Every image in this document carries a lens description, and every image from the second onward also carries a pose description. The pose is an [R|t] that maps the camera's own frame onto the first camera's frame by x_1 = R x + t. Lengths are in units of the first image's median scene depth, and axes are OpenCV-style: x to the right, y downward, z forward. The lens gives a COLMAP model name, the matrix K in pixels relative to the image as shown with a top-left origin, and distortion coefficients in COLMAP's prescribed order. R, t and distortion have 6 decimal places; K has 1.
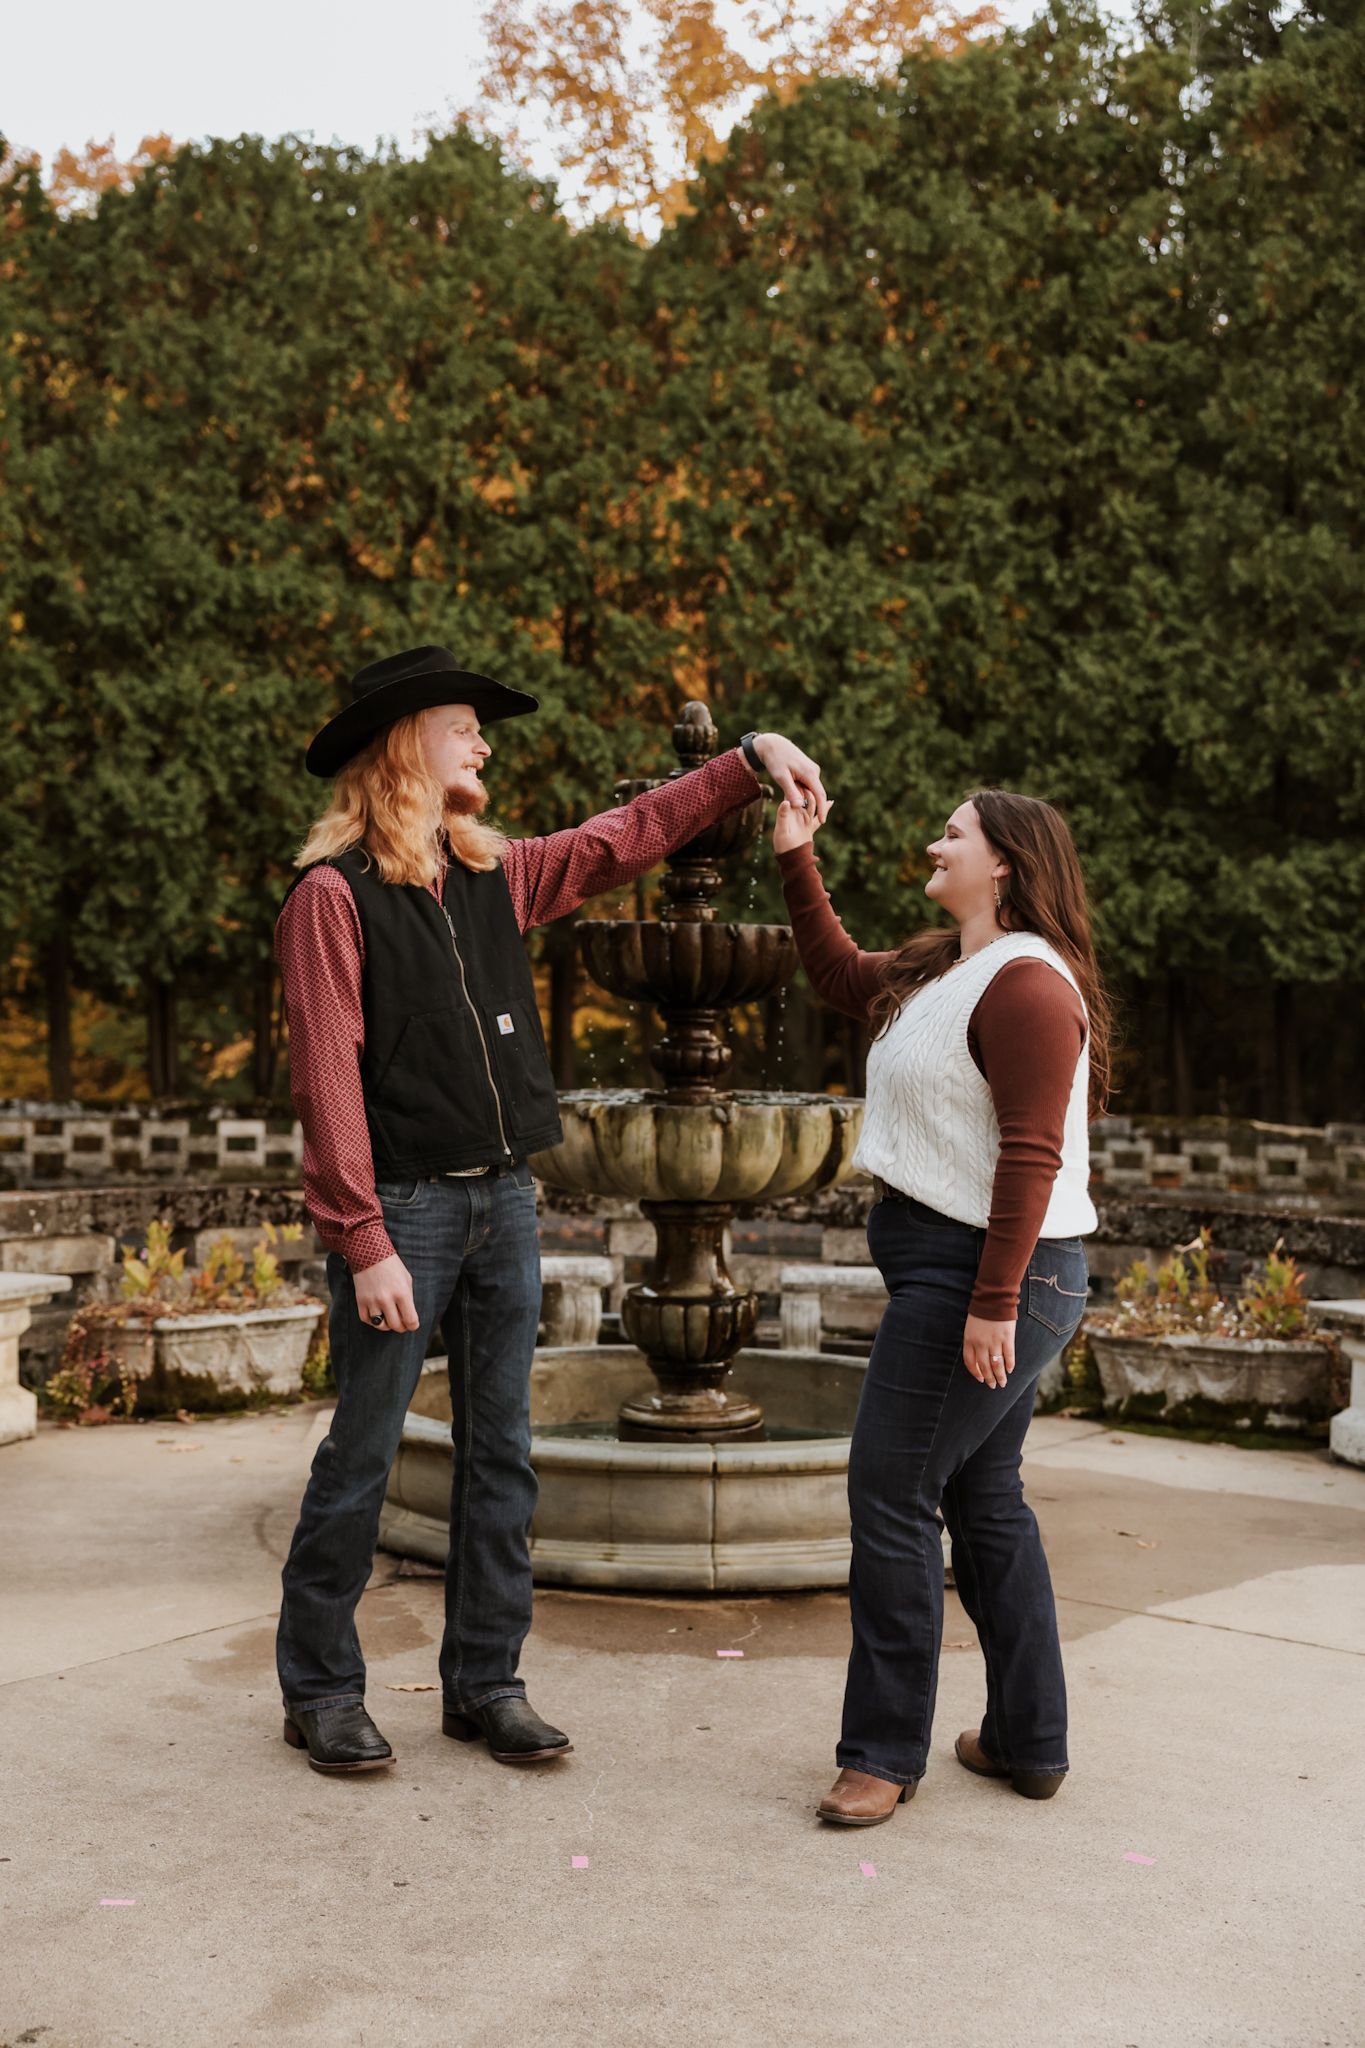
lens RADIAL K [[2806.0, 0, 682.5], [0, 2806.0, 1024.0], [0, 0, 1]] dist [0.129853, -1.794820]
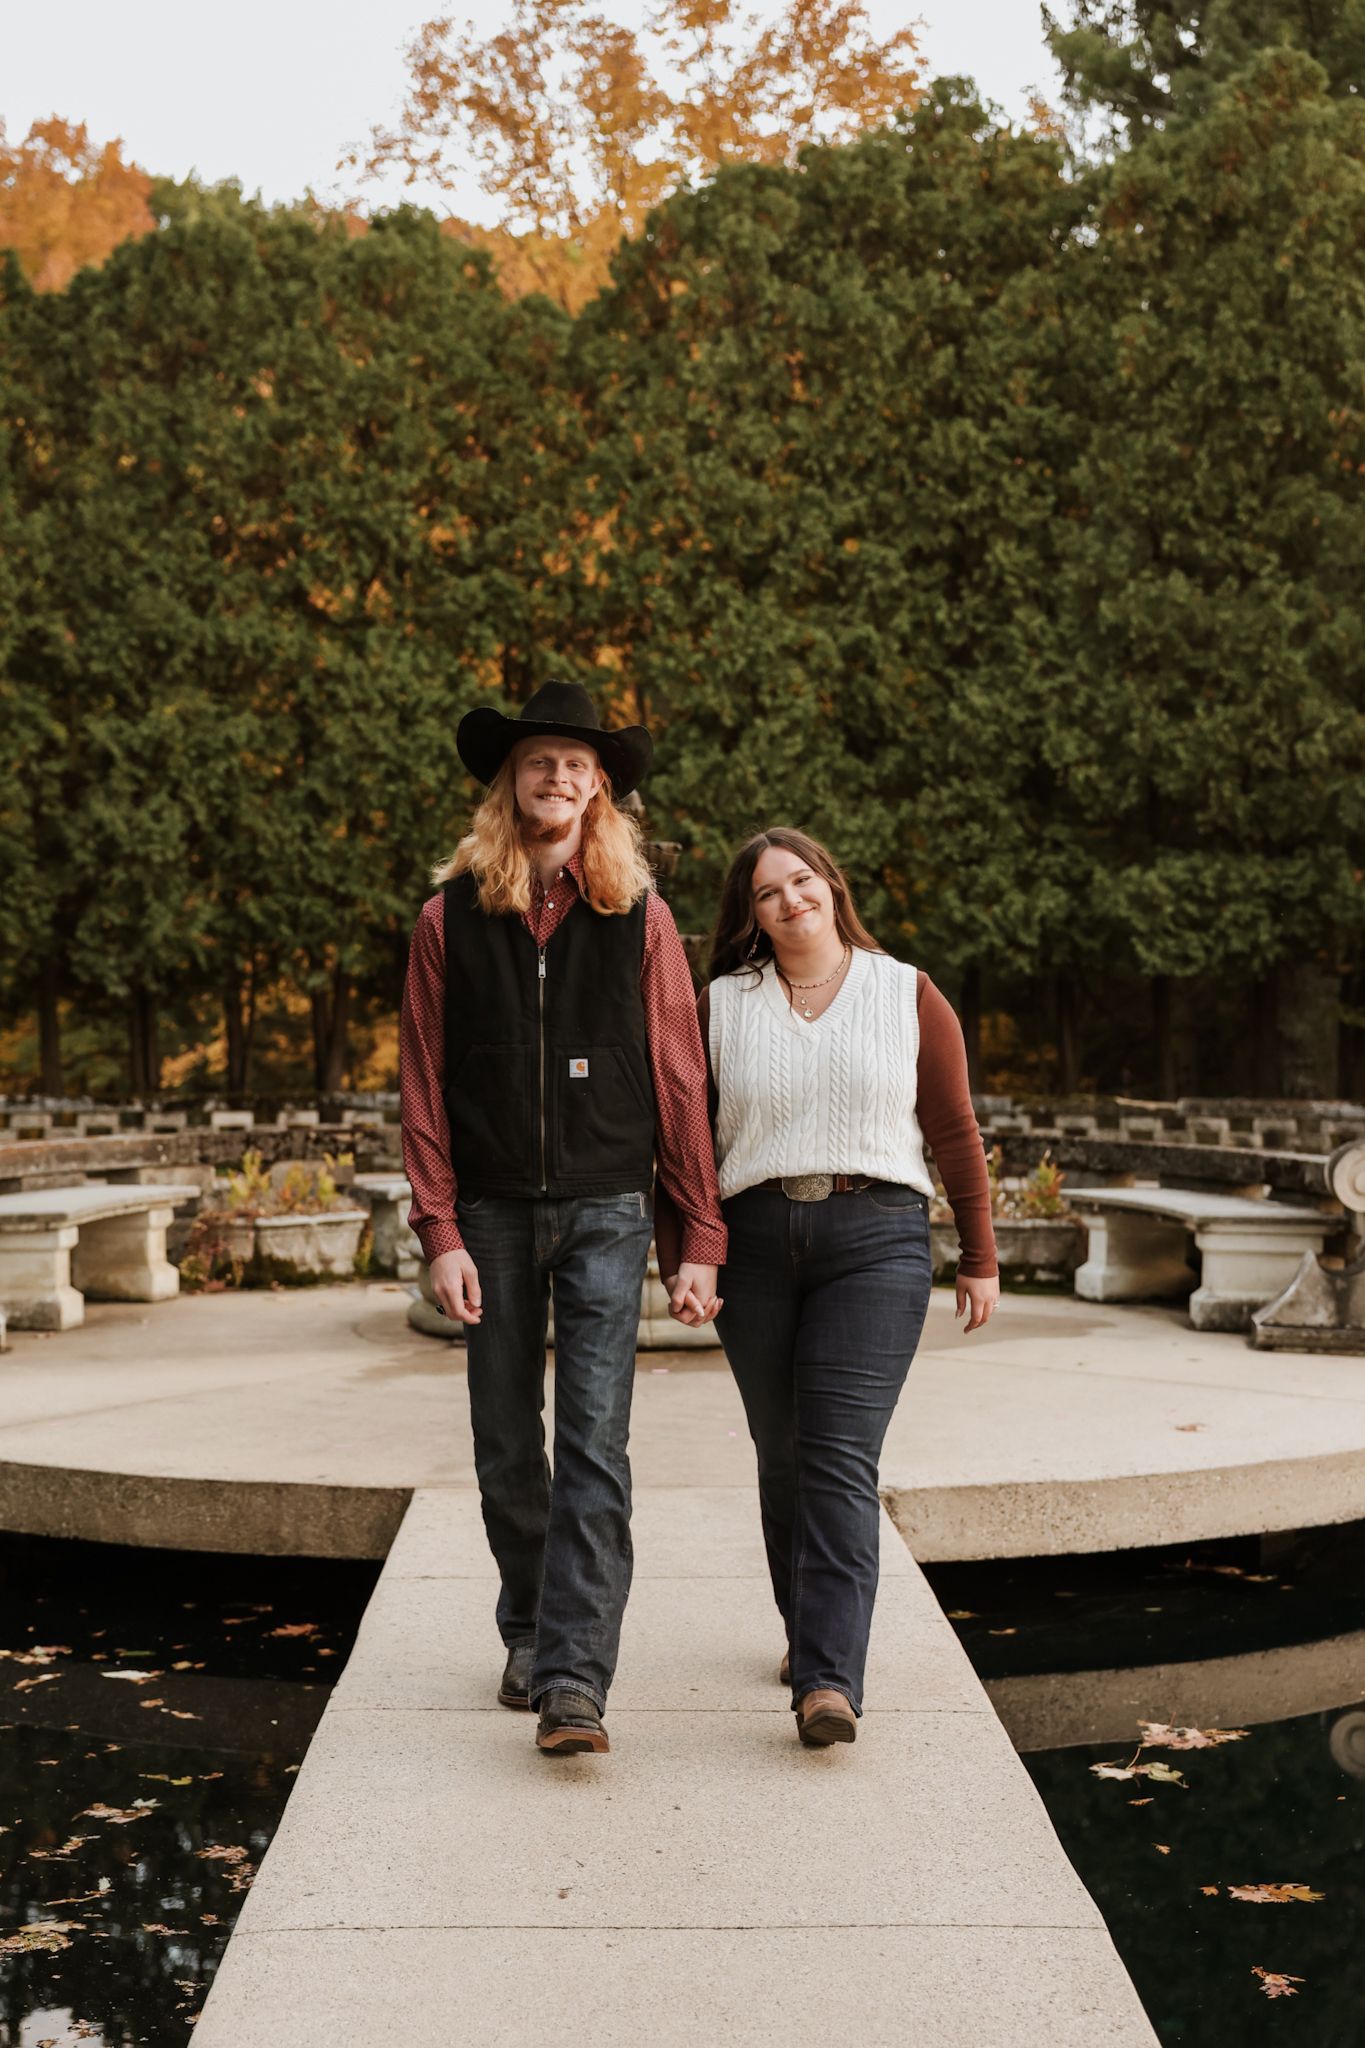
lens RADIAL K [[2802.2, 0, 841.1], [0, 2802.2, 1080.2], [0, 0, 1]] dist [-0.042586, 0.028481]
pose [[0.996649, -0.017945, 0.079800, -0.001000], [0.016514, 0.999691, 0.018564, 0.003788], [-0.080109, -0.017184, 0.996638, -0.120252]]
